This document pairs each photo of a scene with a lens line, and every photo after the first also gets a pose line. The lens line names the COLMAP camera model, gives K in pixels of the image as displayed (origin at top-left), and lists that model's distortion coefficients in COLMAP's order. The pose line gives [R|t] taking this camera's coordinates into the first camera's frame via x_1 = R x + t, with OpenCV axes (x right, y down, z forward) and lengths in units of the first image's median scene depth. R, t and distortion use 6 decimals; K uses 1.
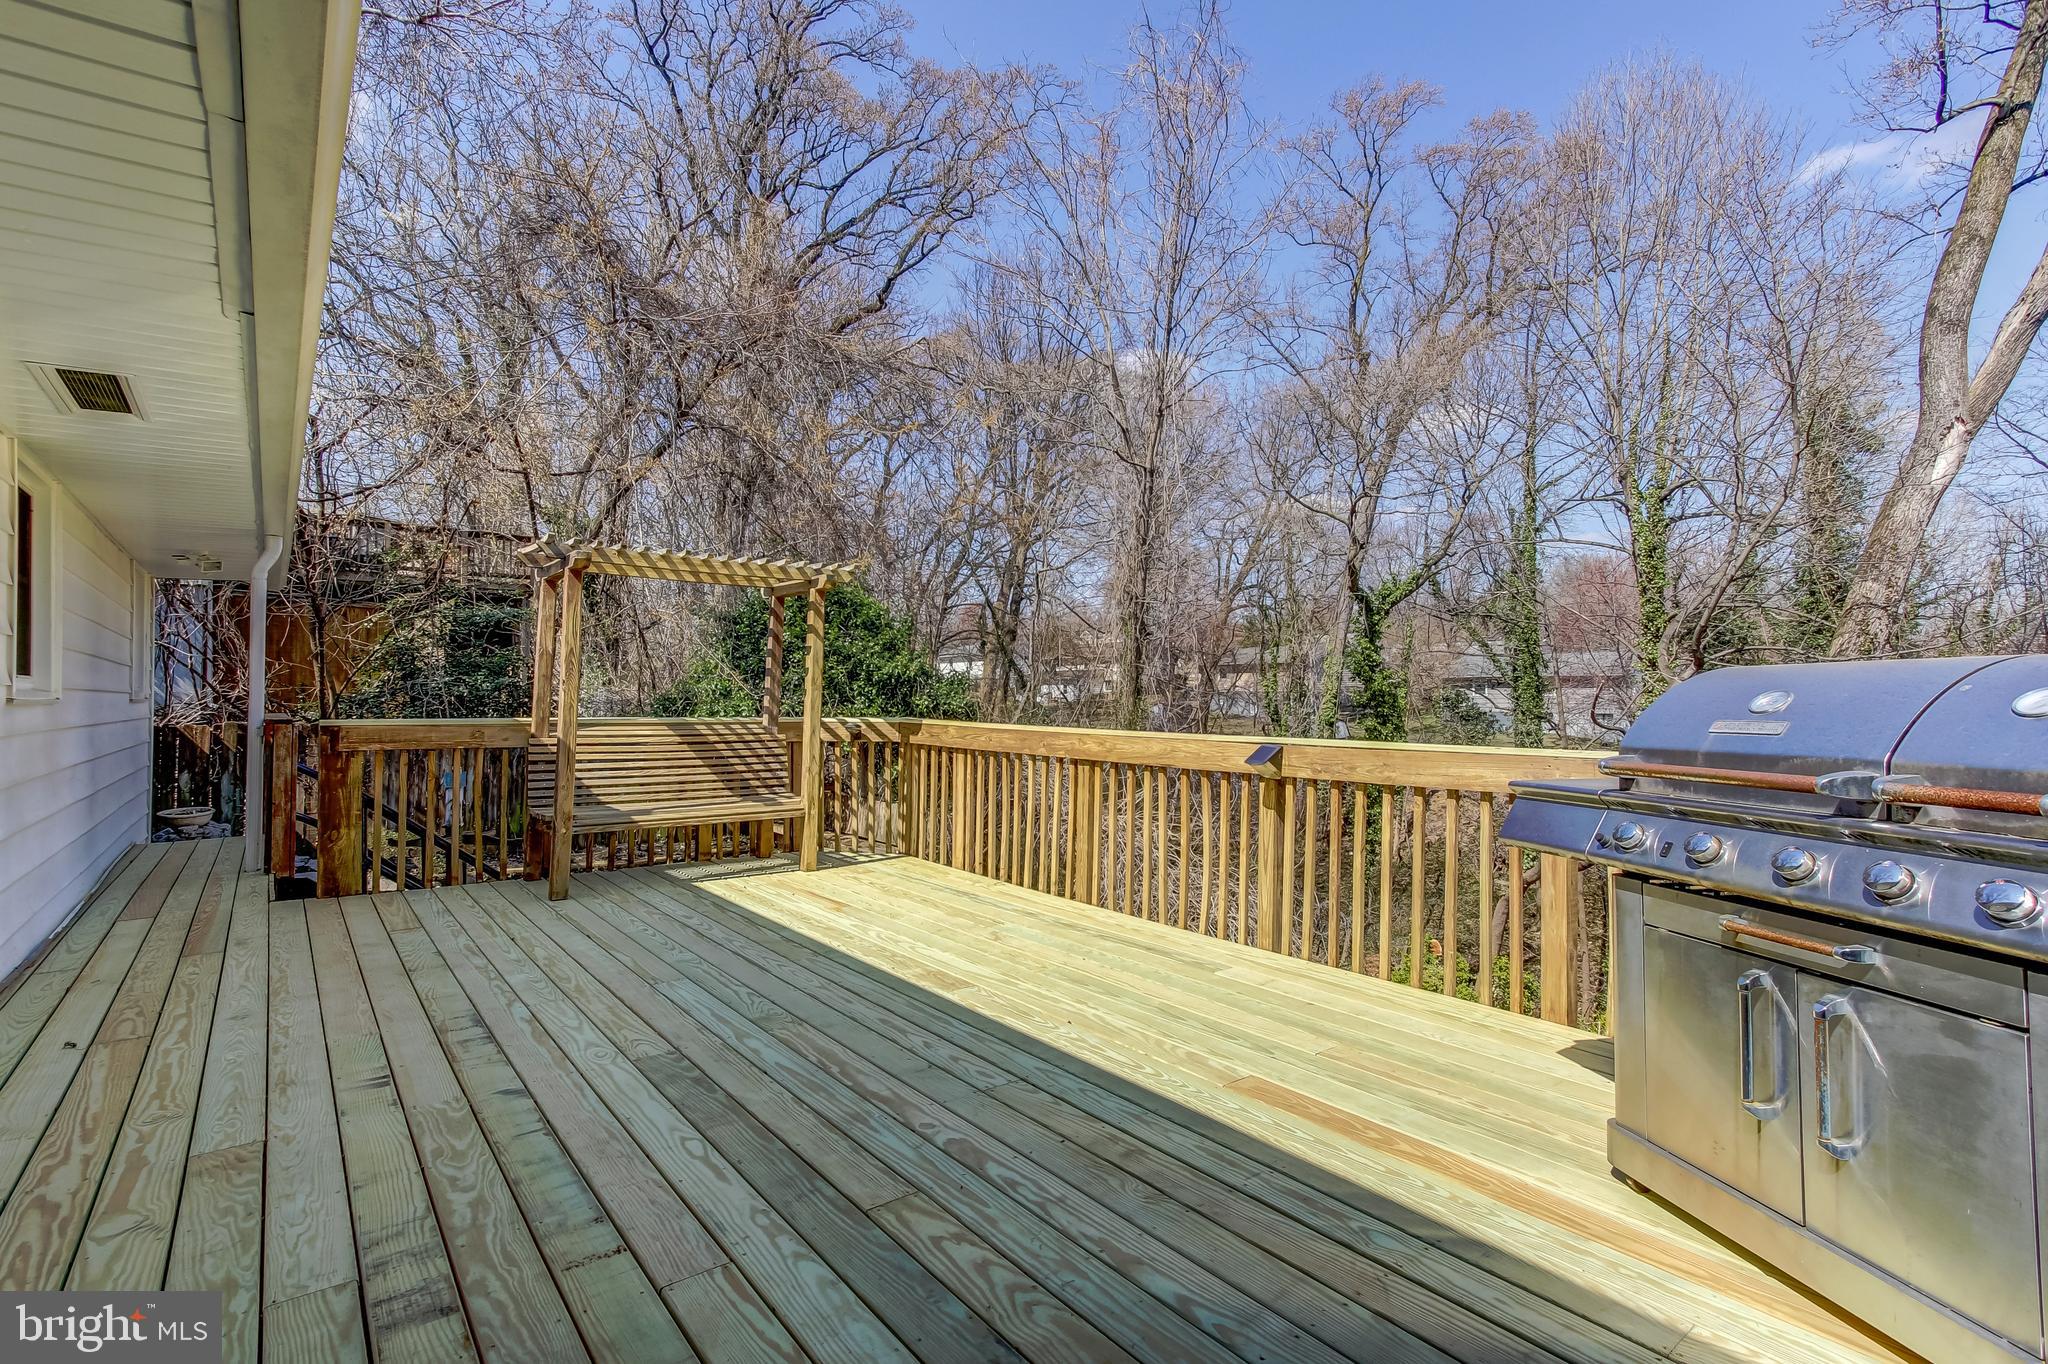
lens RADIAL K [[936.8, 0, 1015.4], [0, 936.8, 691.9], [0, 0, 1]] dist [0.000421, 0.002389]
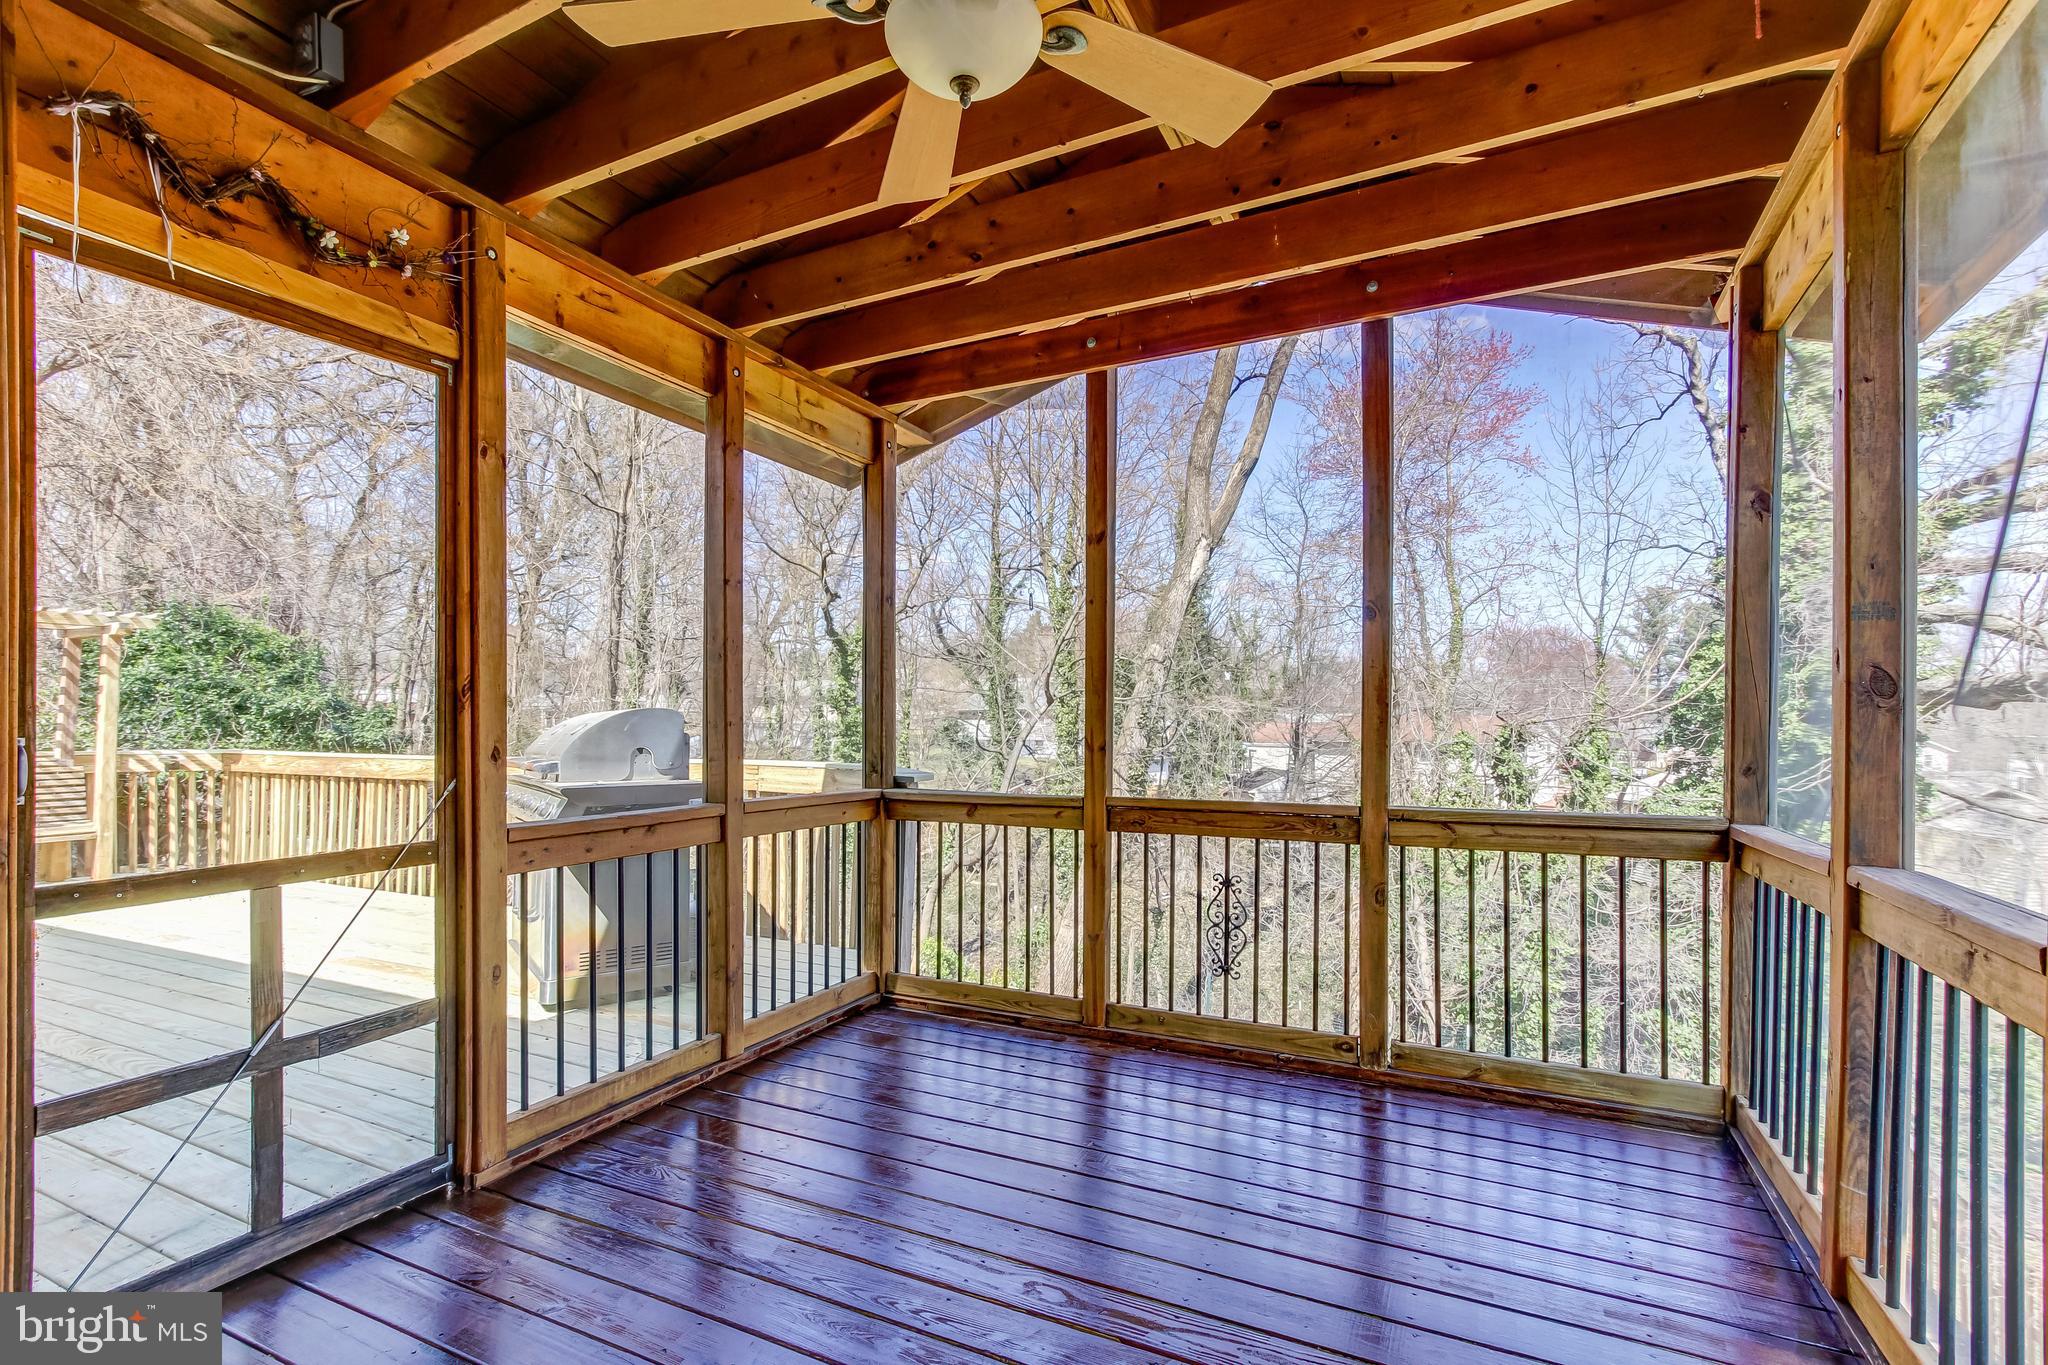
lens RADIAL K [[936.8, 0, 1028.0], [0, 936.8, 726.2], [0, 0, 1]] dist [0.000421, 0.002389]
pose [[0.900658, -0.006331, 0.434483, 0.256836], [0.004591, 0.999977, 0.005053, -0.001228], [-0.434505, -0.002556, 0.900666, -0.433299]]
